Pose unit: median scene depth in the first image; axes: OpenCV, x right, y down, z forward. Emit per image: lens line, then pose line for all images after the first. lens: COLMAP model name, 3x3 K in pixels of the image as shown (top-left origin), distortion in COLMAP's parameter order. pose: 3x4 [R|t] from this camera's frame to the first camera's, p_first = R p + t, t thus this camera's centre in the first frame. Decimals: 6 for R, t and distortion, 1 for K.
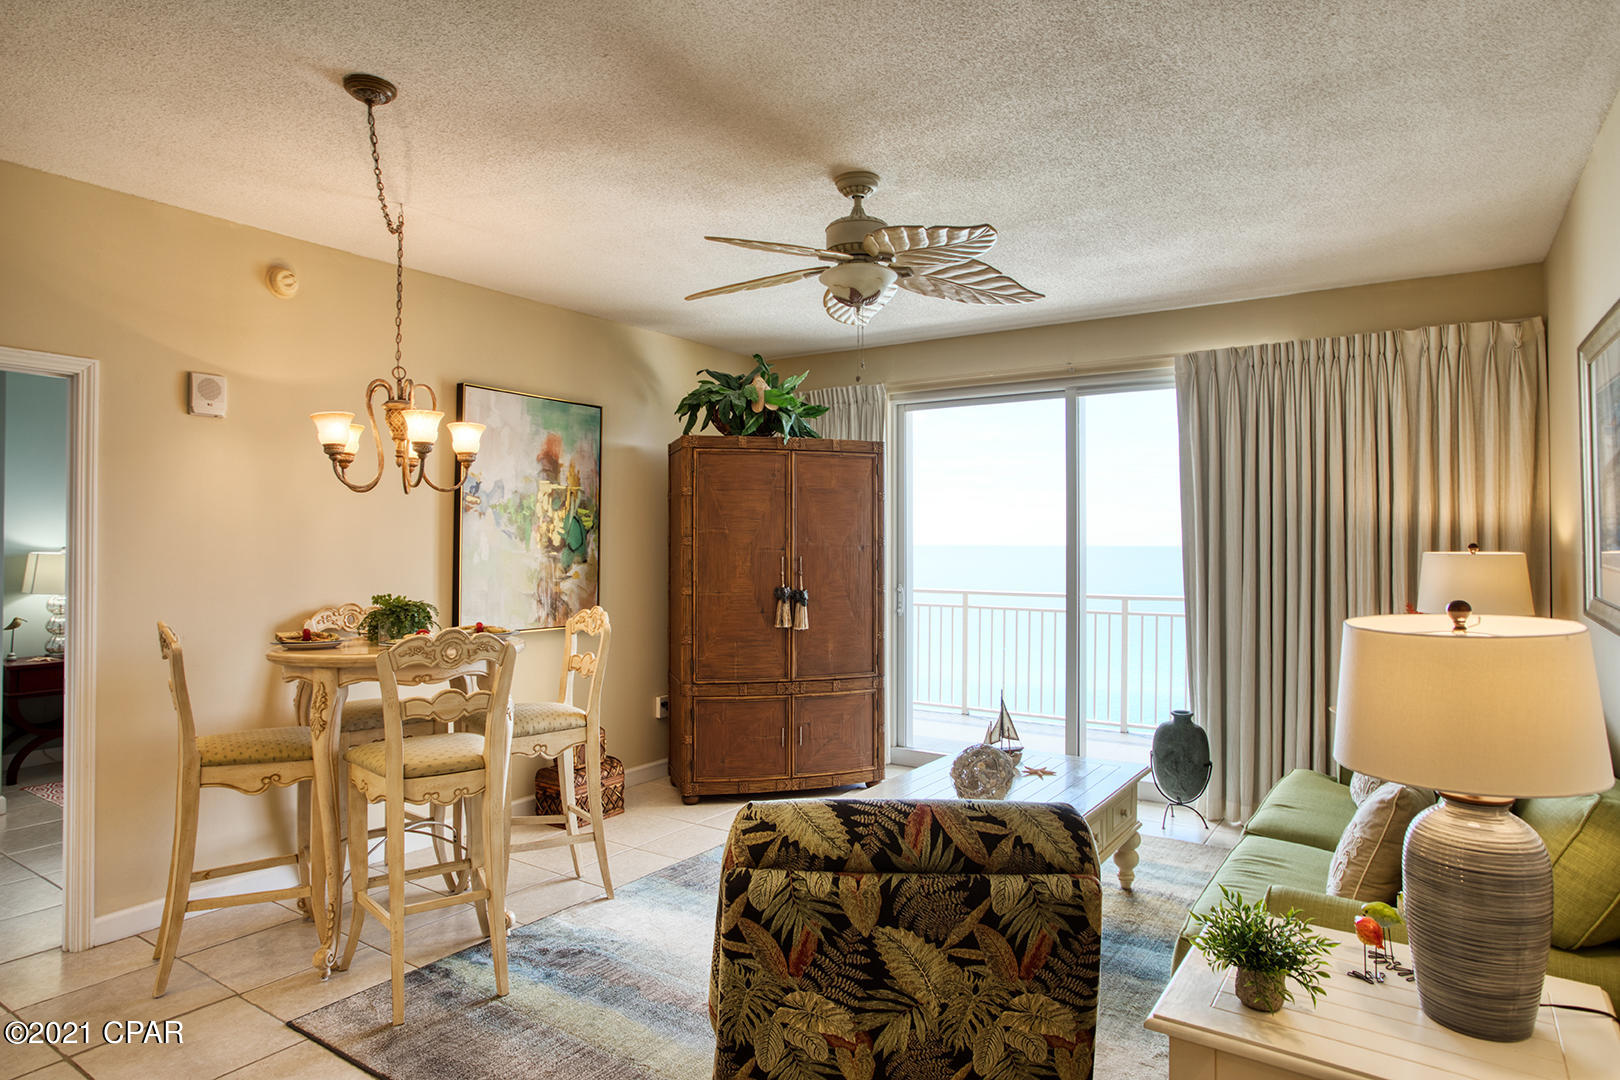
lens RADIAL K [[939.1, 0, 802.7], [0, 939.1, 529.6], [0, 0, 1]] dist [-0.082720, 0.074762]
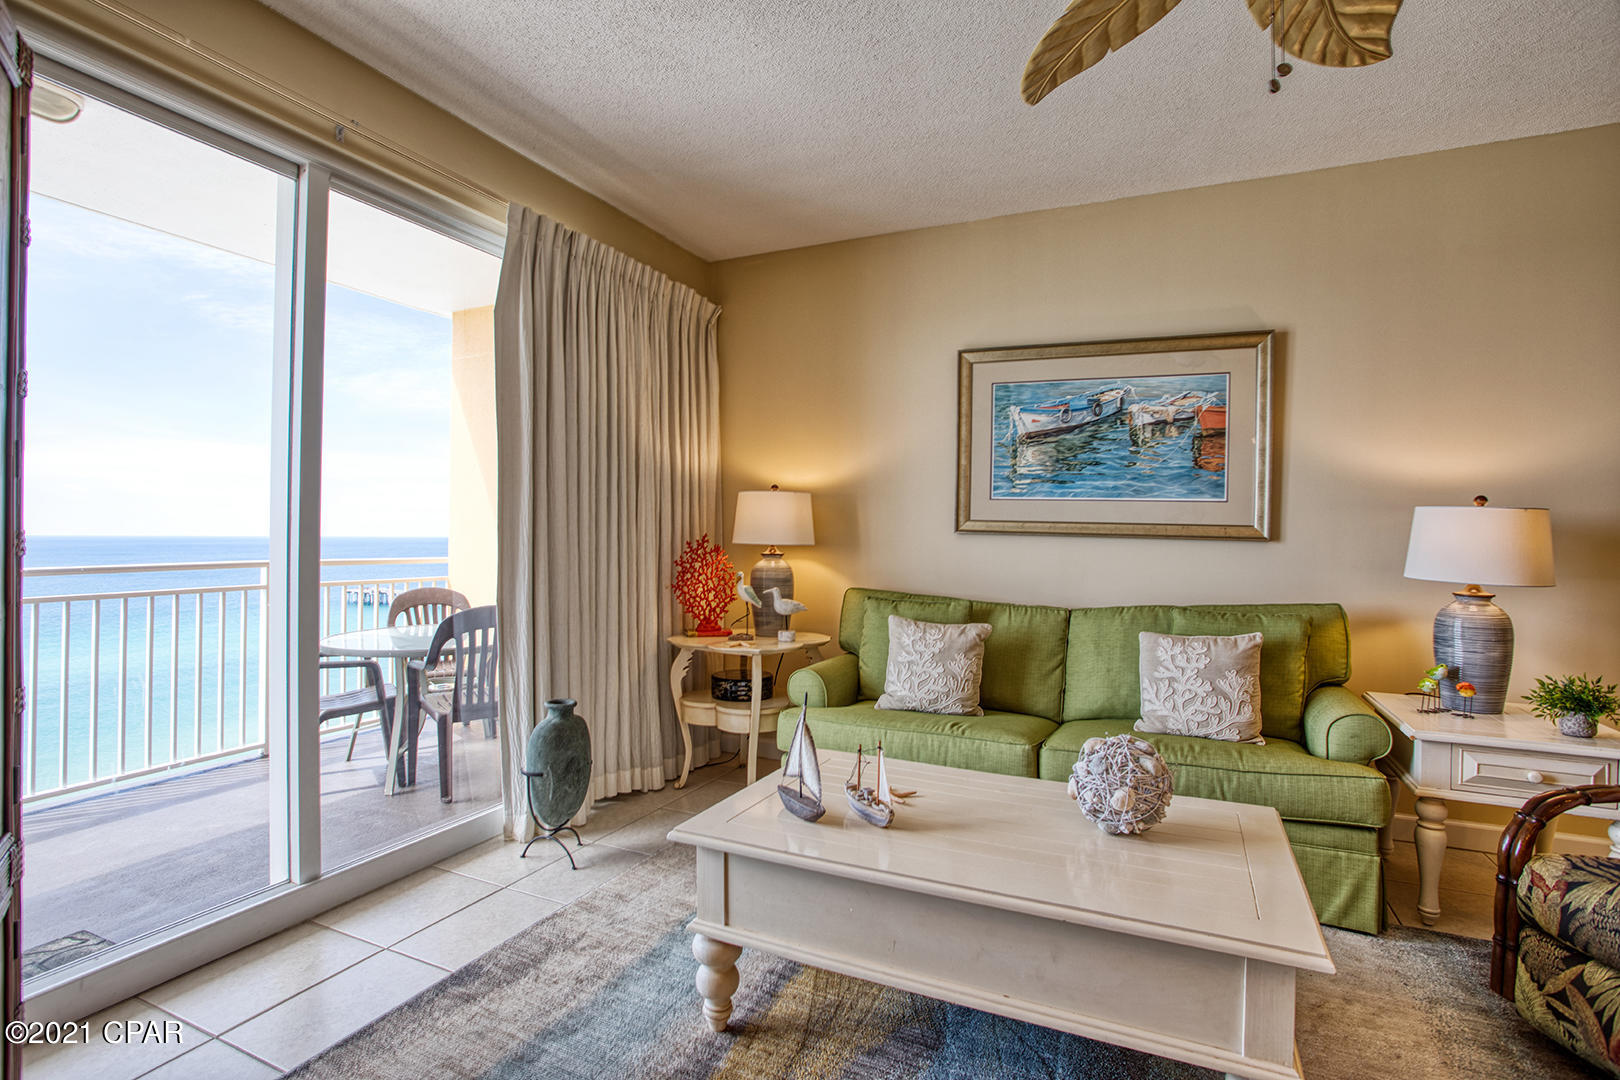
lens RADIAL K [[787.5, 0, 805.9], [0, 787.5, 528.2], [0, 0, 1]] dist [-0.076018, 0.032883]
pose [[-0.158794, 0.006424, 0.987291, -0.210856], [-0.018275, 0.999788, -0.009445, 0.062433], [-0.987143, -0.019543, -0.158643, 0.880858]]
